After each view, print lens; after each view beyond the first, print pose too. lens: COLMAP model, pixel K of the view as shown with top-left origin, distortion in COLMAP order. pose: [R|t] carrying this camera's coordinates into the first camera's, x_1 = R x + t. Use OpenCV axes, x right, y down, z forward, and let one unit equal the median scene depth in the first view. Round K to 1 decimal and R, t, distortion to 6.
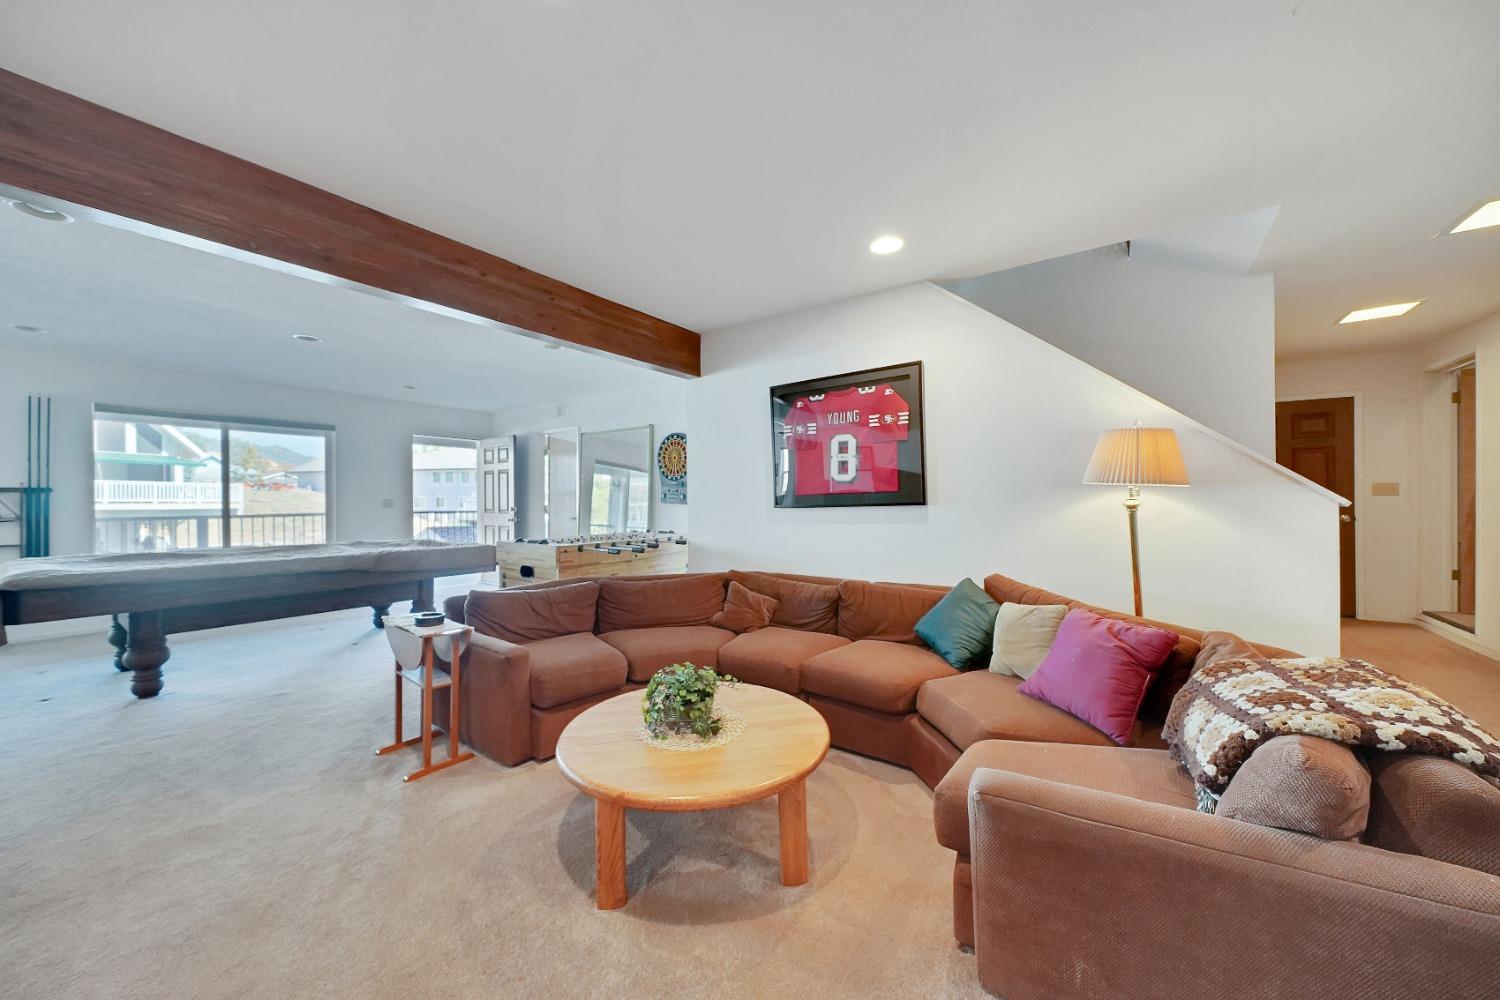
lens RADIAL K [[524.2, 0, 762.0], [0, 524.2, 500.9], [0, 0, 1]] dist [-0.004682, 0.000139]
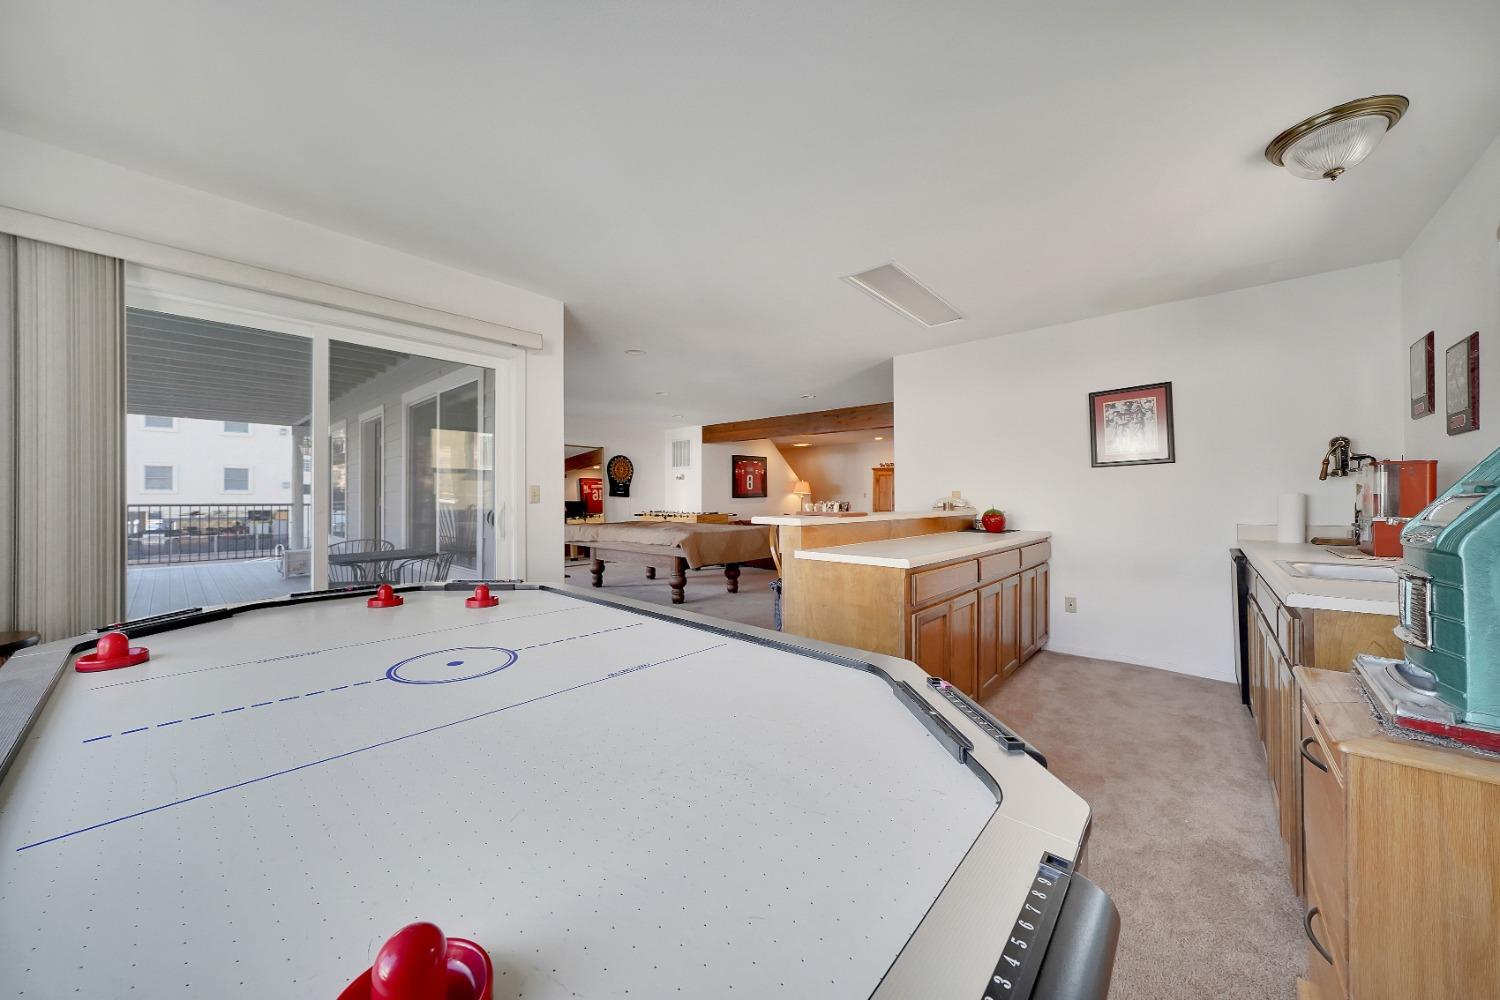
lens RADIAL K [[524.2, 0, 737.4], [0, 524.2, 499.2], [0, 0, 1]] dist [-0.004682, 0.000139]
pose [[0.131719, -0.002049, 0.991285, -2.959766], [-0.003387, 0.999991, 0.002517, 0.011969], [-0.991281, -0.003689, 0.131710, 0.656525]]
